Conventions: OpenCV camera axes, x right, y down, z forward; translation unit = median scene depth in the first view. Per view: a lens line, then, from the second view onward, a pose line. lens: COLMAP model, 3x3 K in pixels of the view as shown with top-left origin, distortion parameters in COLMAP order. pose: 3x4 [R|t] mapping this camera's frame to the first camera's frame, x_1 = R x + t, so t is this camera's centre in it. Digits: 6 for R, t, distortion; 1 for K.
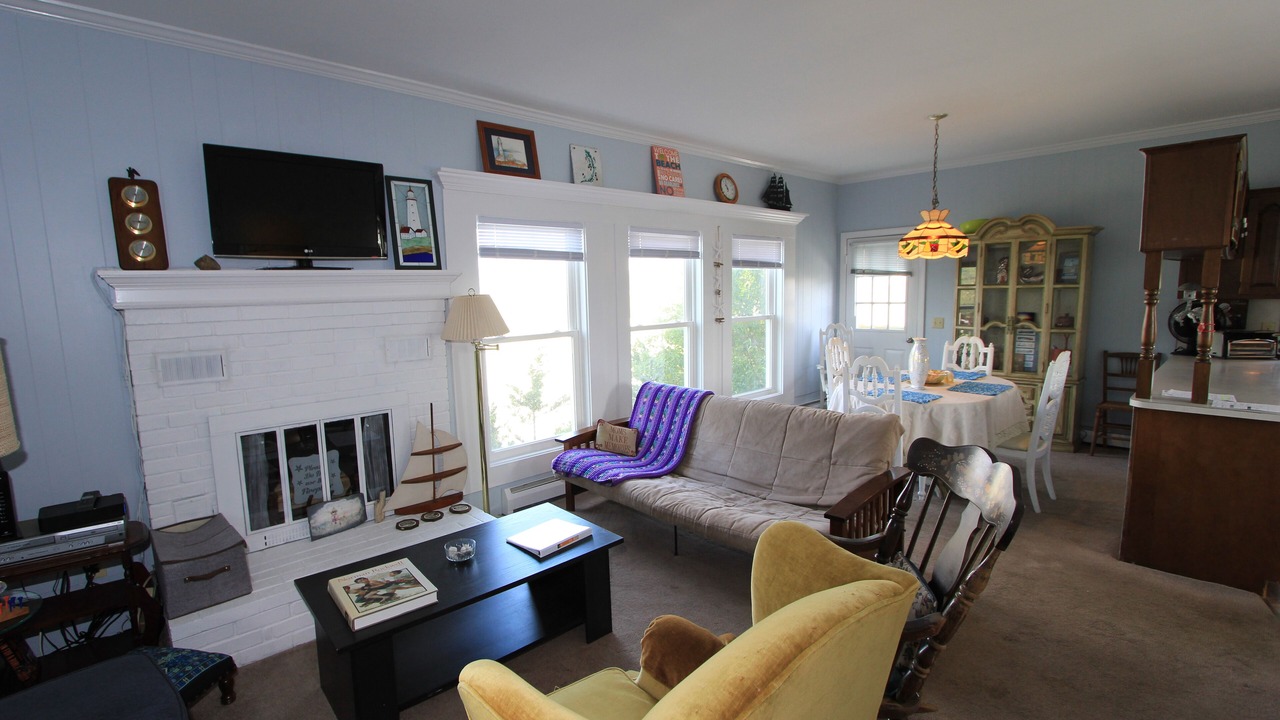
lens RADIAL K [[588.9, 0, 621.4], [0, 588.9, 364.7], [0, 0, 1]] dist [-0.012124, 0.001193]
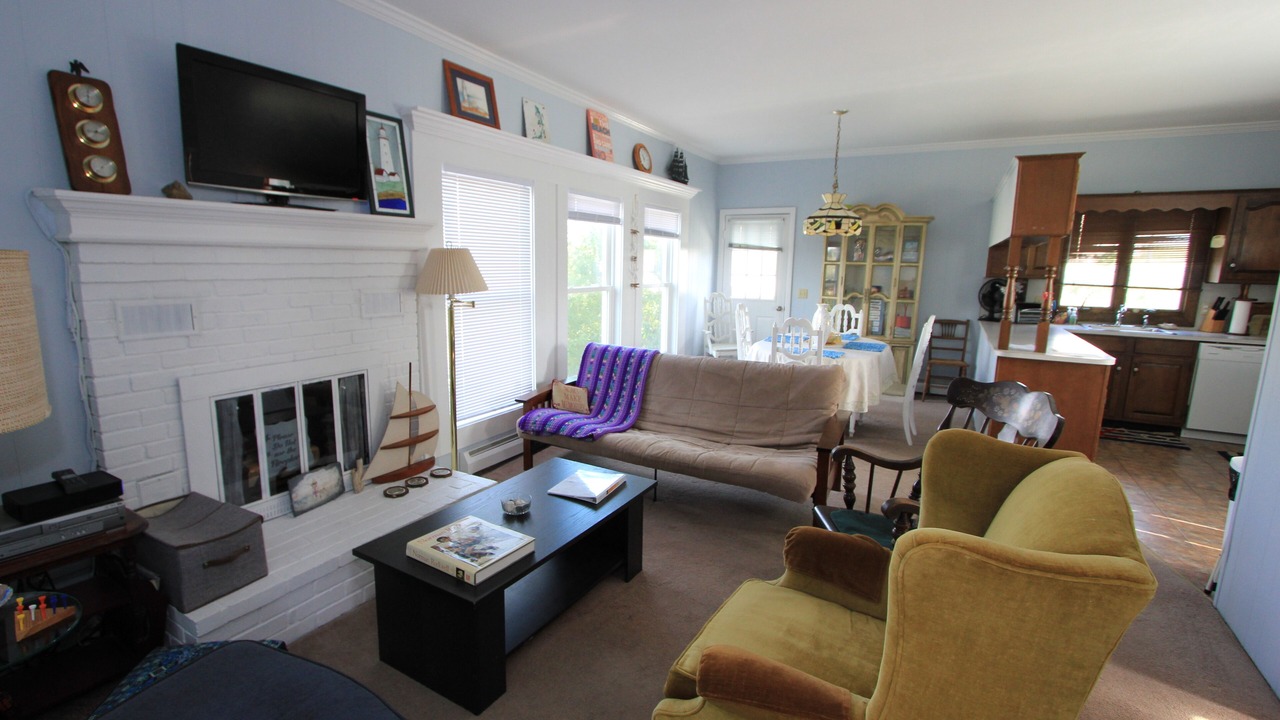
lens RADIAL K [[588.9, 0, 621.4], [0, 588.9, 364.7], [0, 0, 1]] dist [-0.012124, 0.001193]
pose [[0.951033, -0.015540, 0.308698, -0.284126], [0.001071, 0.998895, 0.046984, 0.024728], [-0.309087, -0.044353, 0.949999, 0.010381]]
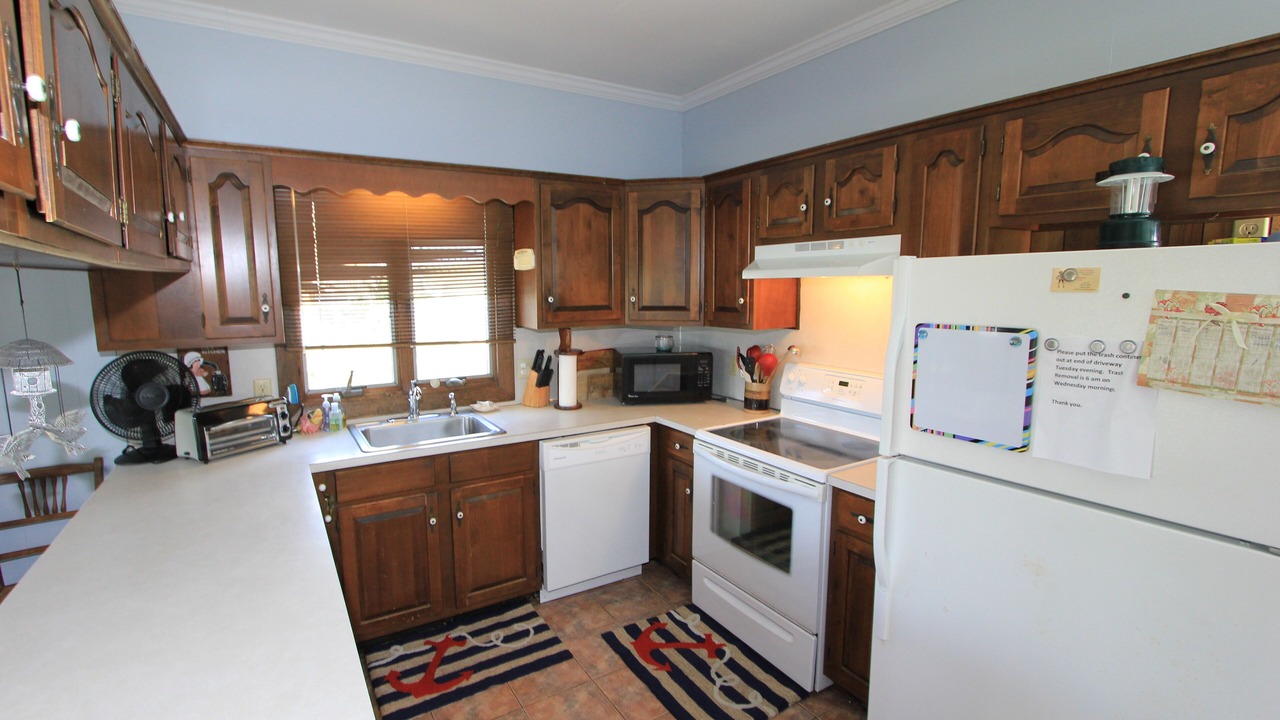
lens RADIAL K [[588.9, 0, 621.4], [0, 588.9, 364.7], [0, 0, 1]] dist [-0.012124, 0.001193]
pose [[0.194165, -0.110806, 0.974691, 0.757642], [0.127034, 0.988074, 0.087022, -0.118950], [-0.972709, 0.106922, 0.205925, 0.647962]]
